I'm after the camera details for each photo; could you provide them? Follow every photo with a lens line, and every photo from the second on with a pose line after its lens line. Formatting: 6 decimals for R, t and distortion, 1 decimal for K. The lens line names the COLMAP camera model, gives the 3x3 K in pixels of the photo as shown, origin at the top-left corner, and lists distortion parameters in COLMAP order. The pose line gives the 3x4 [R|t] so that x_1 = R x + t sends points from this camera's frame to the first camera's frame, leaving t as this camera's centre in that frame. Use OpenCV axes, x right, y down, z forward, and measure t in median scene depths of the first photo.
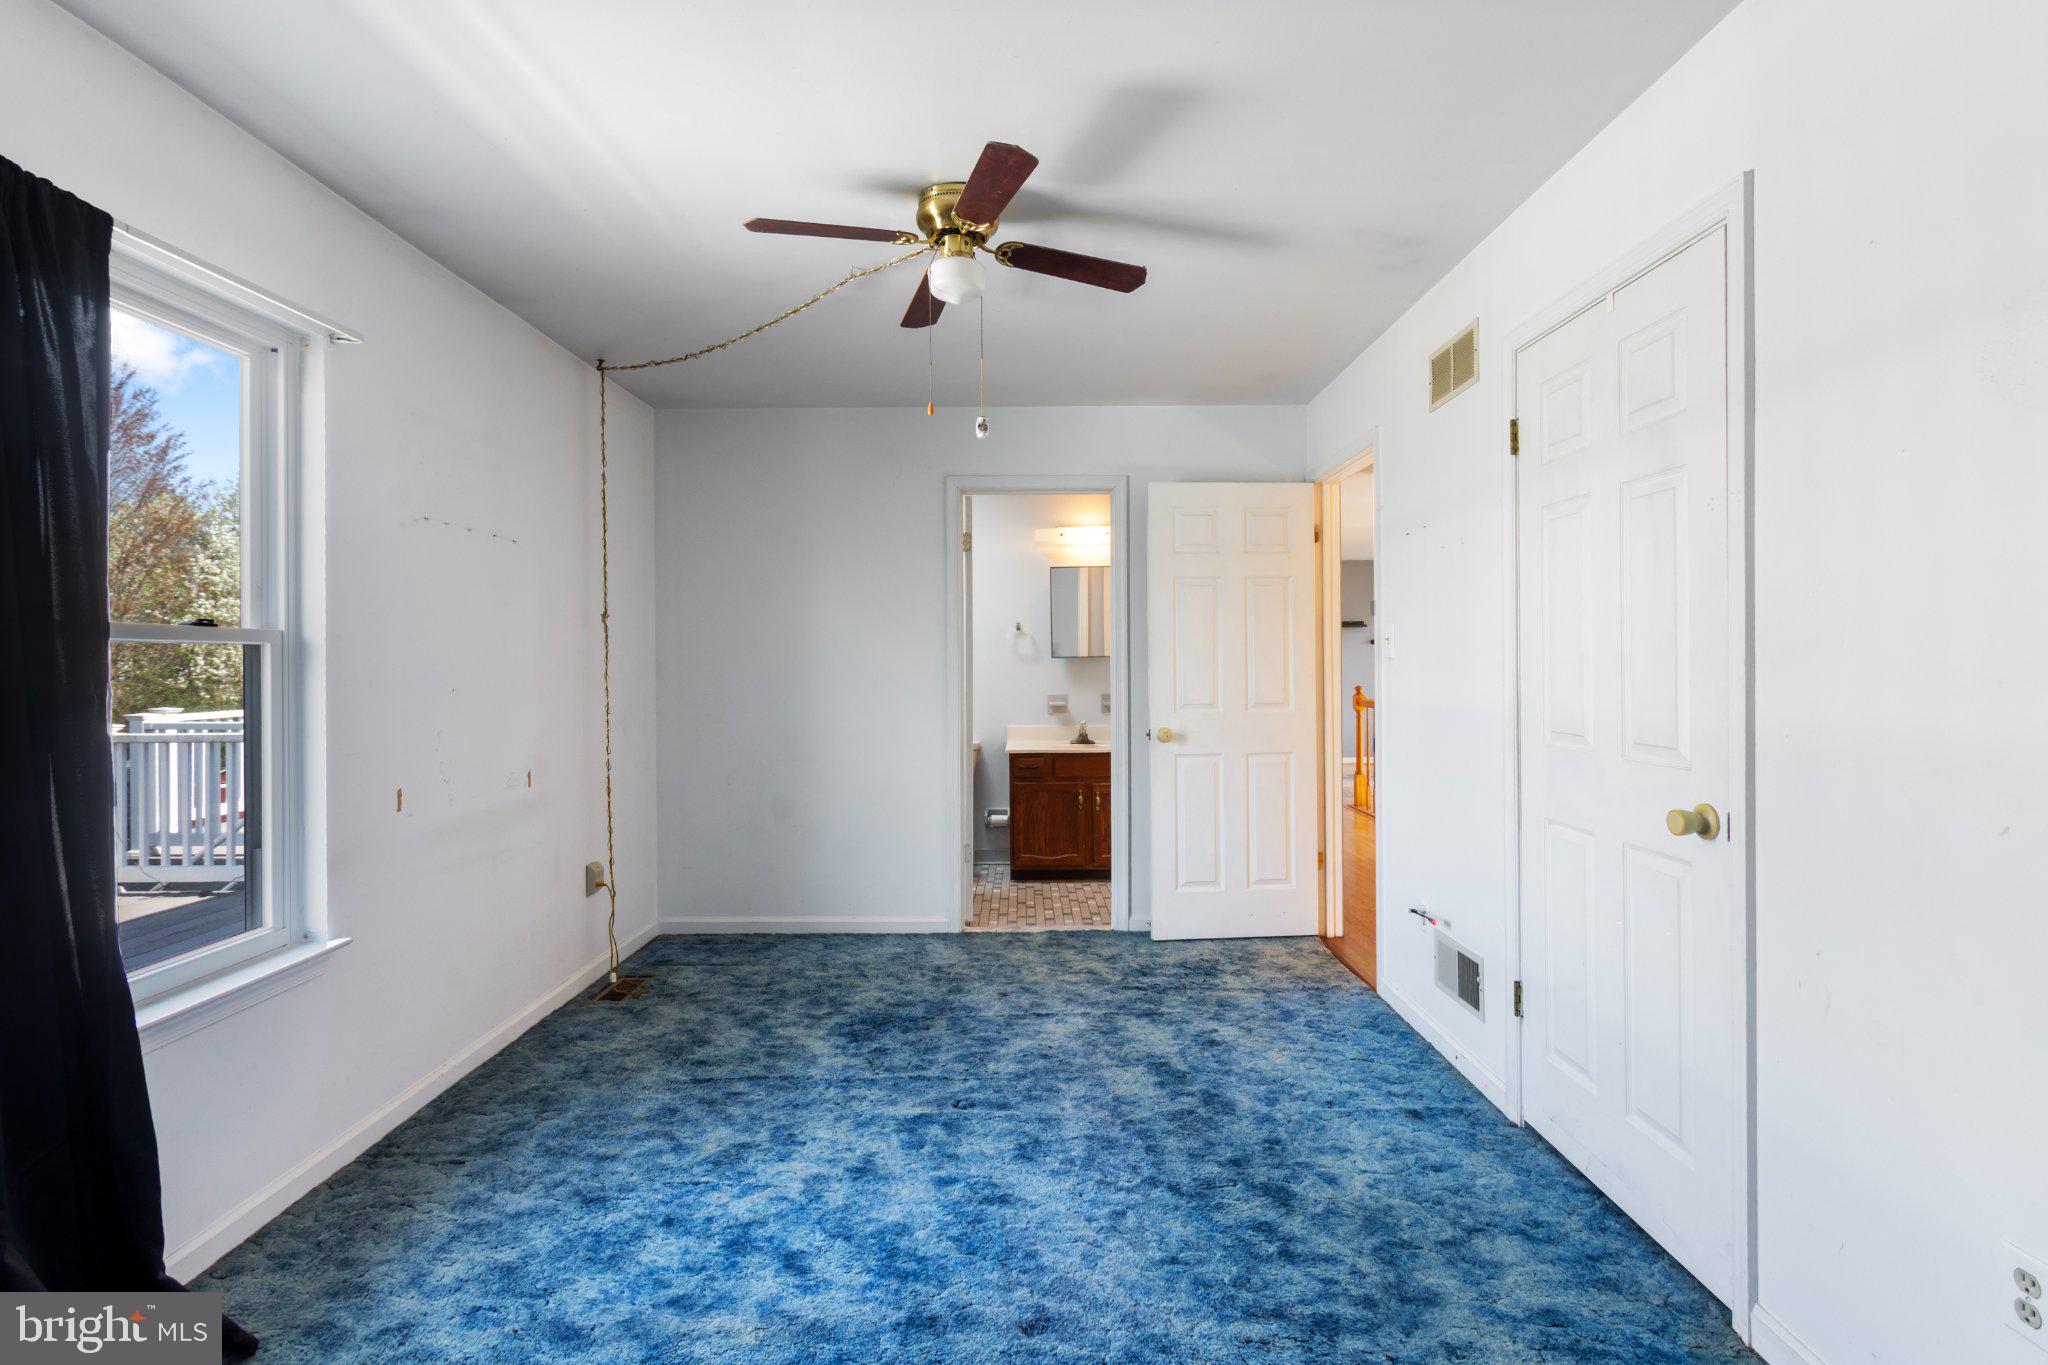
lens RADIAL K [[929.7, 0, 1033.8], [0, 929.7, 670.3], [0, 0, 1]] dist [0.005889, -0.002477]
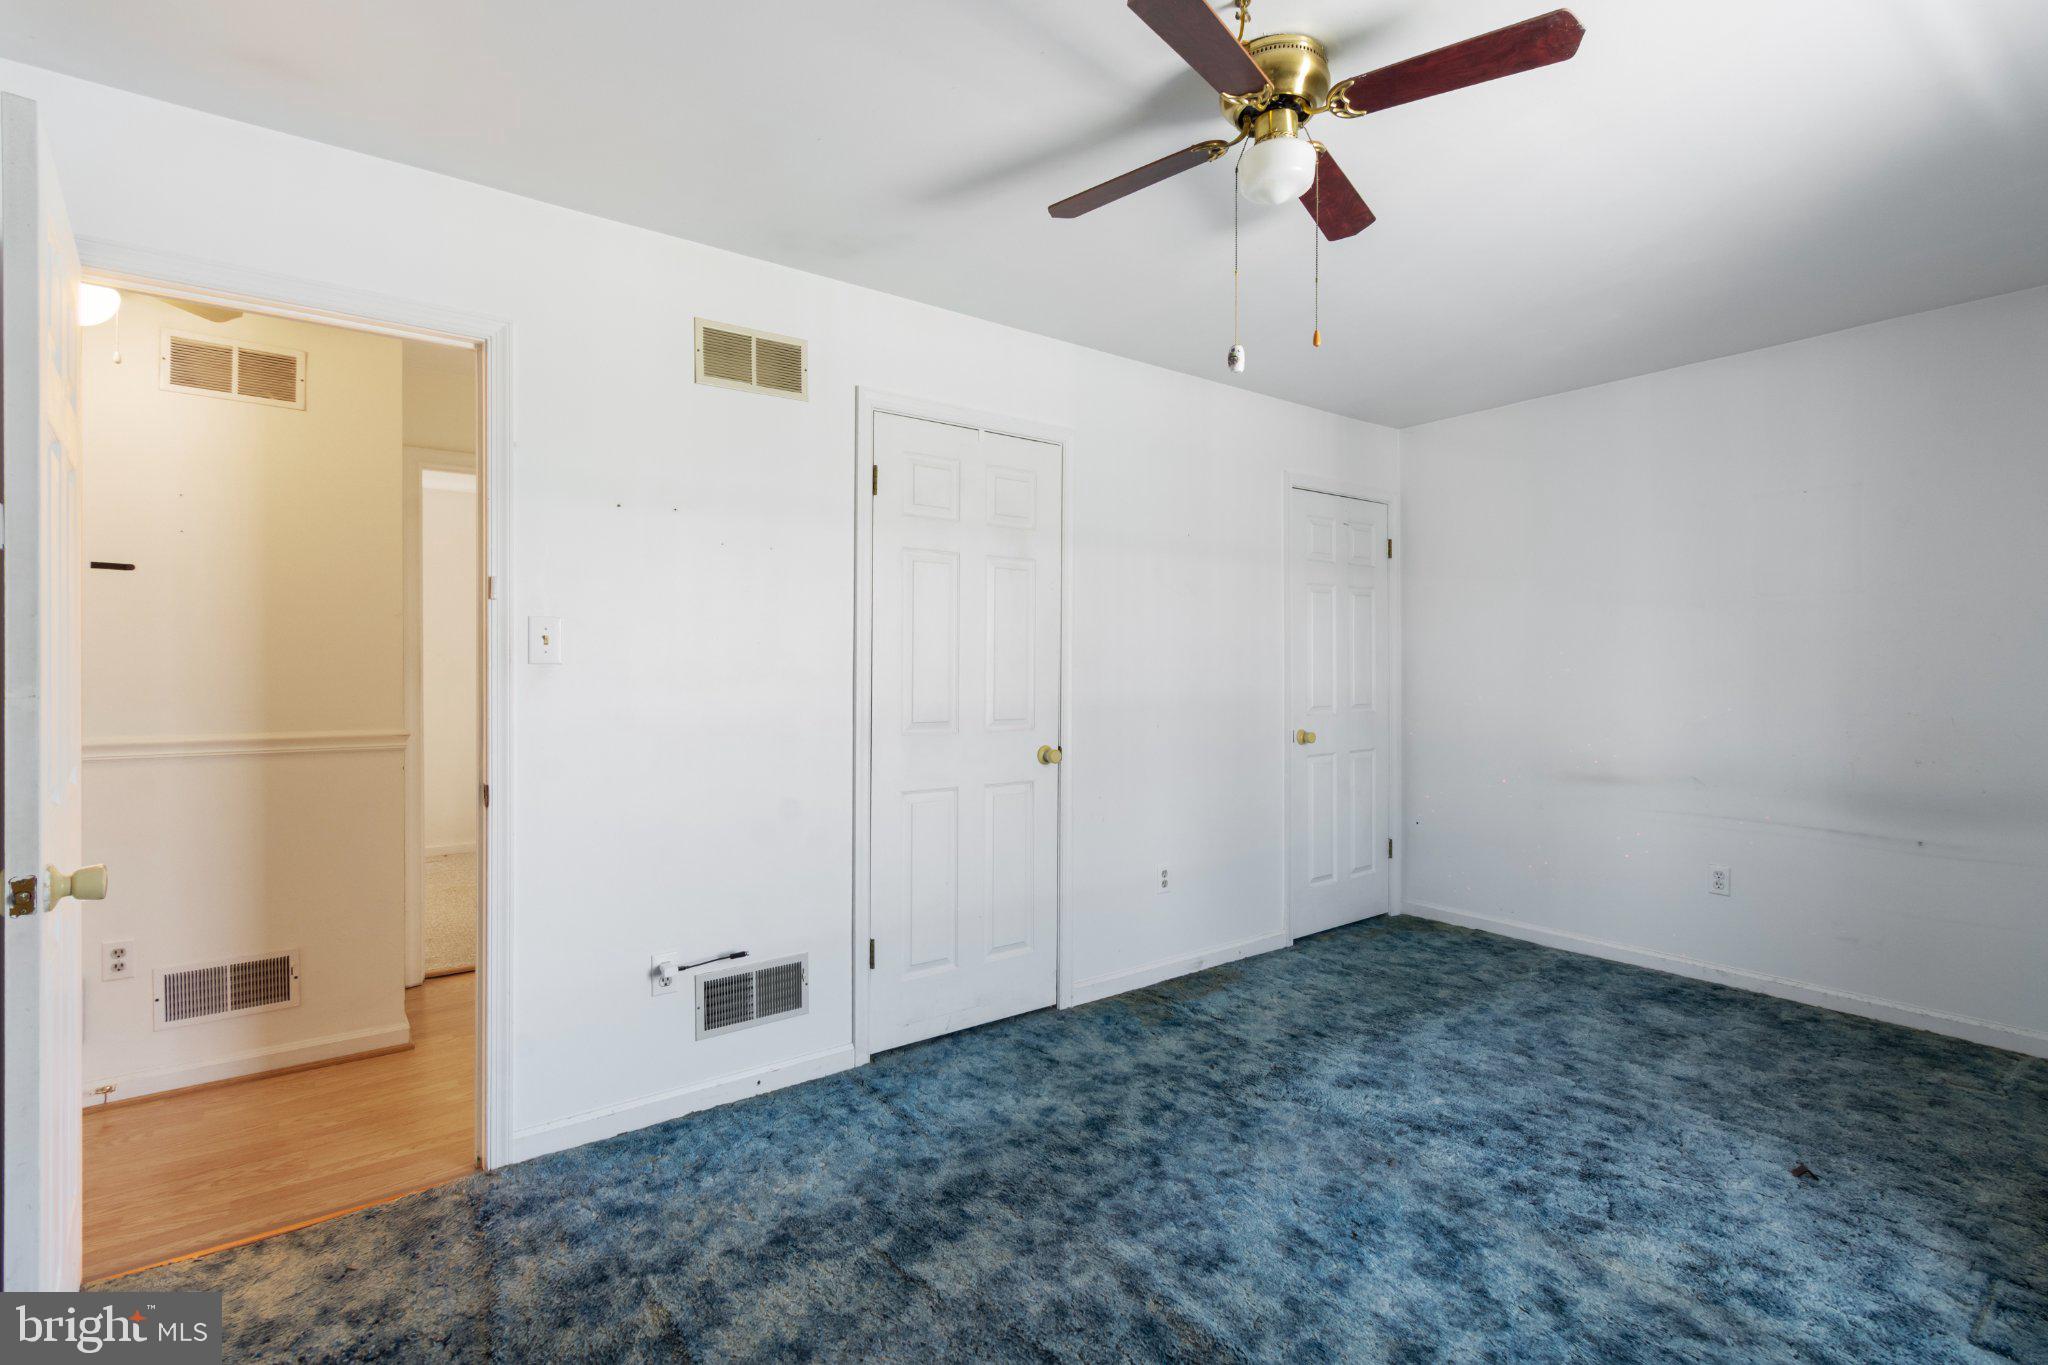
lens RADIAL K [[929.7, 0, 1020.0], [0, 929.7, 679.1], [0, 0, 1]] dist [0.005889, -0.002477]
pose [[-0.582549, 0.002585, 0.812792, -0.611728], [0.010332, 0.999938, 0.004225, 0.000258], [-0.812730, 0.010859, -0.582539, 1.705160]]
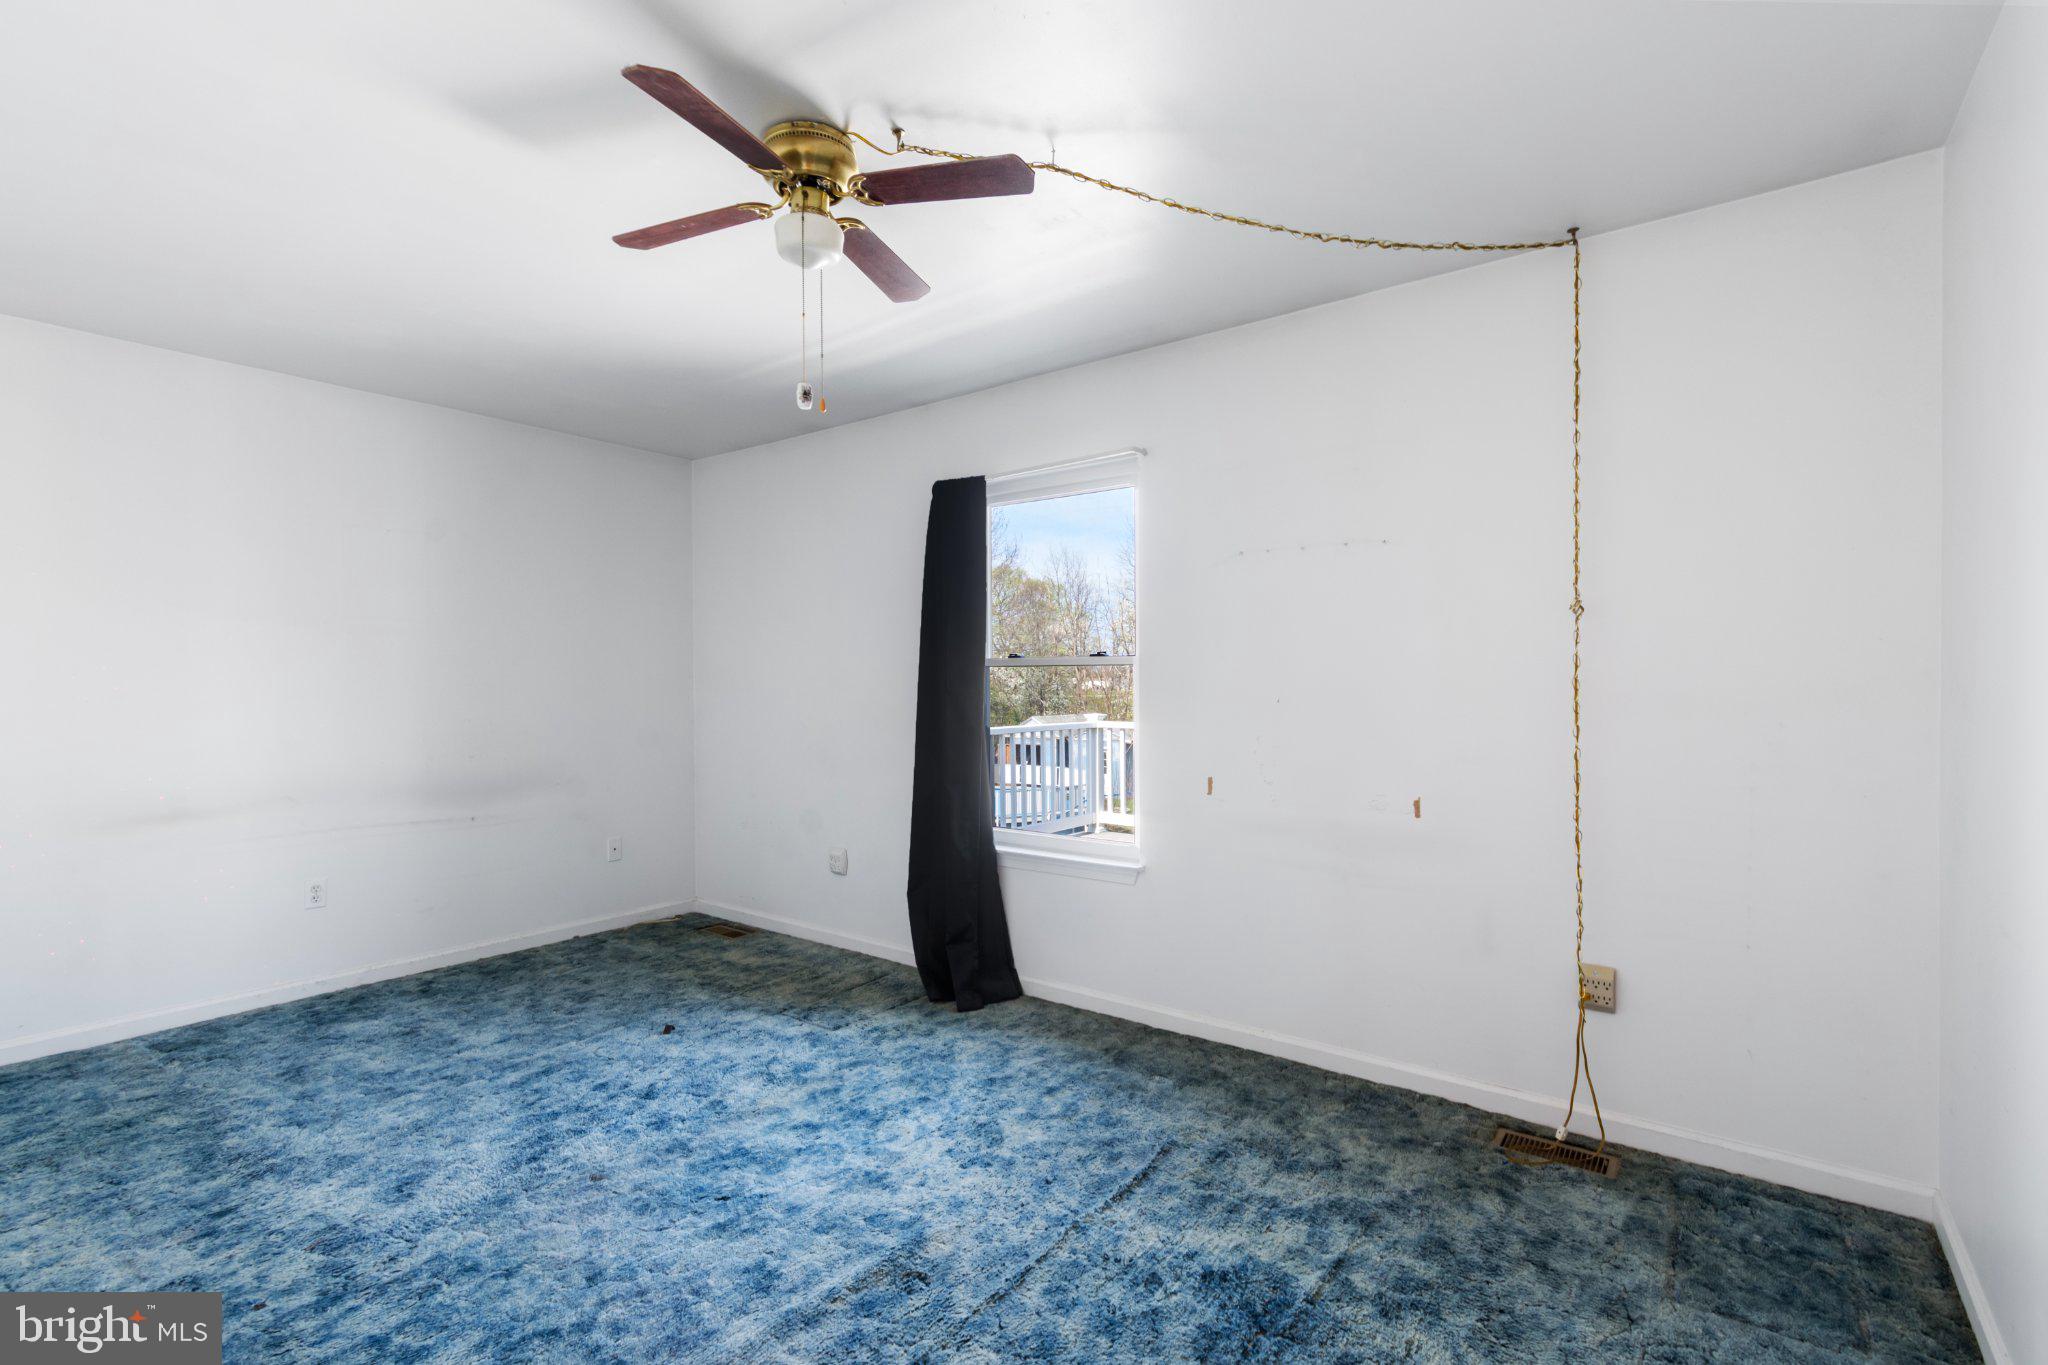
lens RADIAL K [[929.7, 0, 1036.0], [0, 929.7, 698.3], [0, 0, 1]] dist [0.005889, -0.002477]
pose [[-0.604518, 0.019667, -0.796349, 0.516553], [0.003357, 0.999749, 0.022142, -0.007493], [0.796585, 0.010712, -0.604432, 1.781678]]
